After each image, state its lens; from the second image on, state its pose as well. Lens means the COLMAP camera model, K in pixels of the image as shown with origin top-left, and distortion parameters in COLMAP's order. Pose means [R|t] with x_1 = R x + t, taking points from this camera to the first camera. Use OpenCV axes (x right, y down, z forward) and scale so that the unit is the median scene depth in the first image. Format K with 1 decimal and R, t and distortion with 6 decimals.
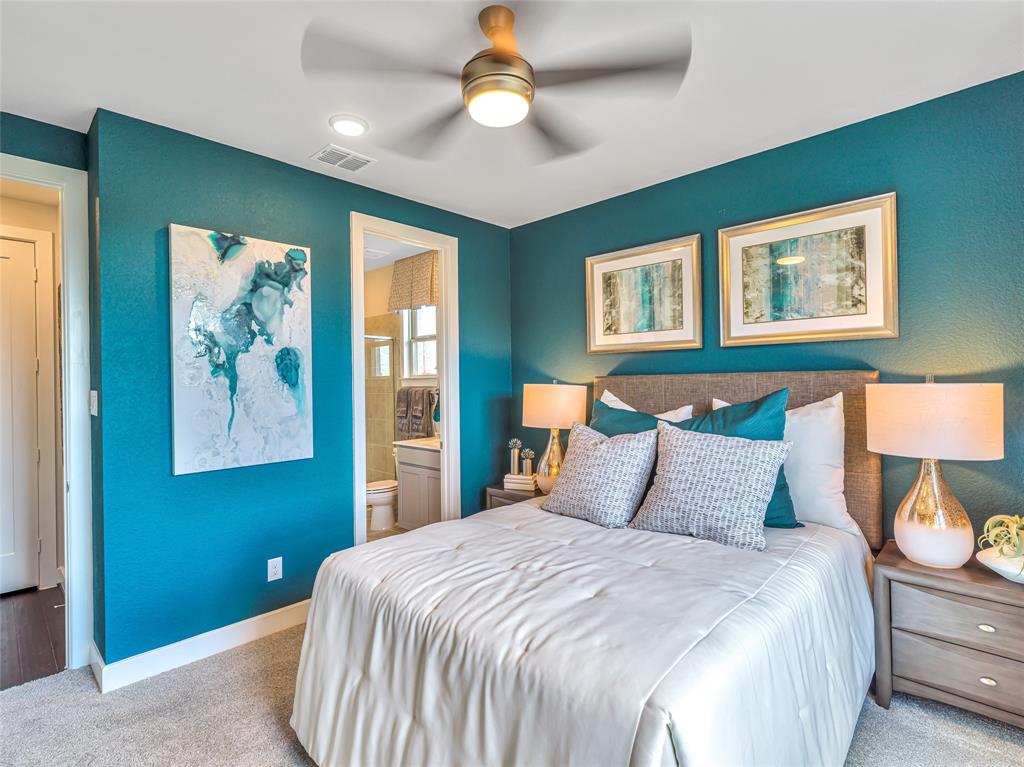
lens RADIAL K [[515.3, 0, 511.0], [0, 515.3, 377.2], [0, 0, 1]] dist [0.007685, -0.001859]
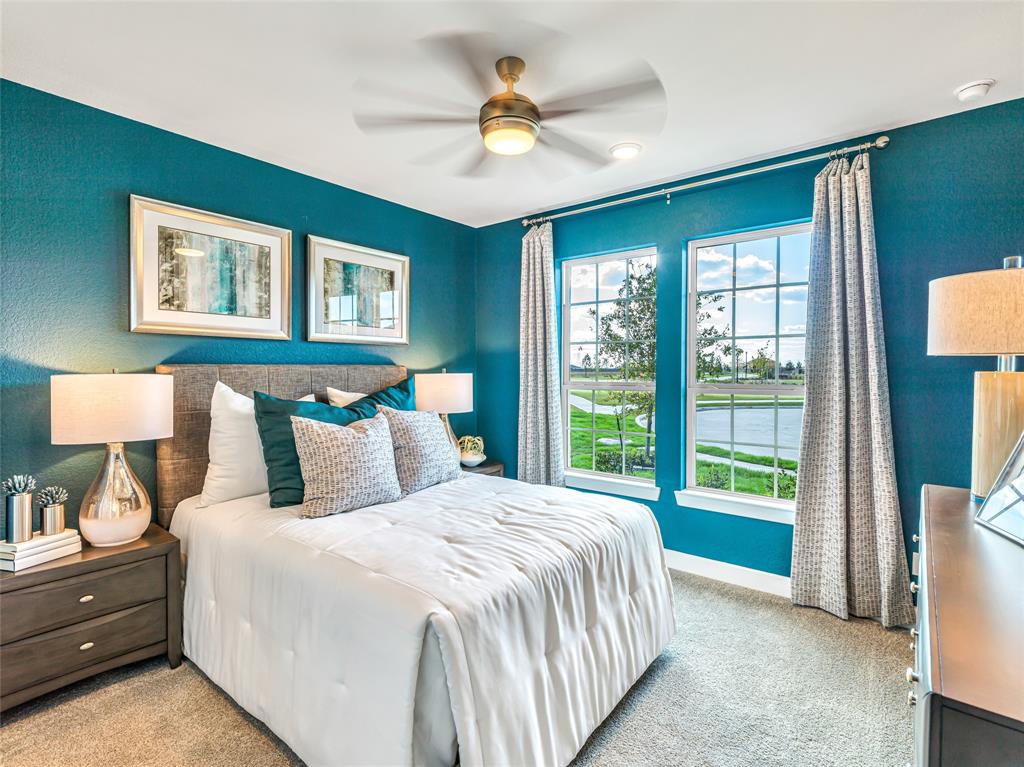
lens RADIAL K [[518.8, 0, 512.4], [0, 518.8, 381.0], [0, 0, 1]] dist [-0.002248, -0.005252]
pose [[-0.122747, -0.007897, 0.992407, -0.775186], [-0.002051, 0.999968, 0.007703, 0.018933], [-0.992436, -0.001089, -0.122759, 0.723978]]
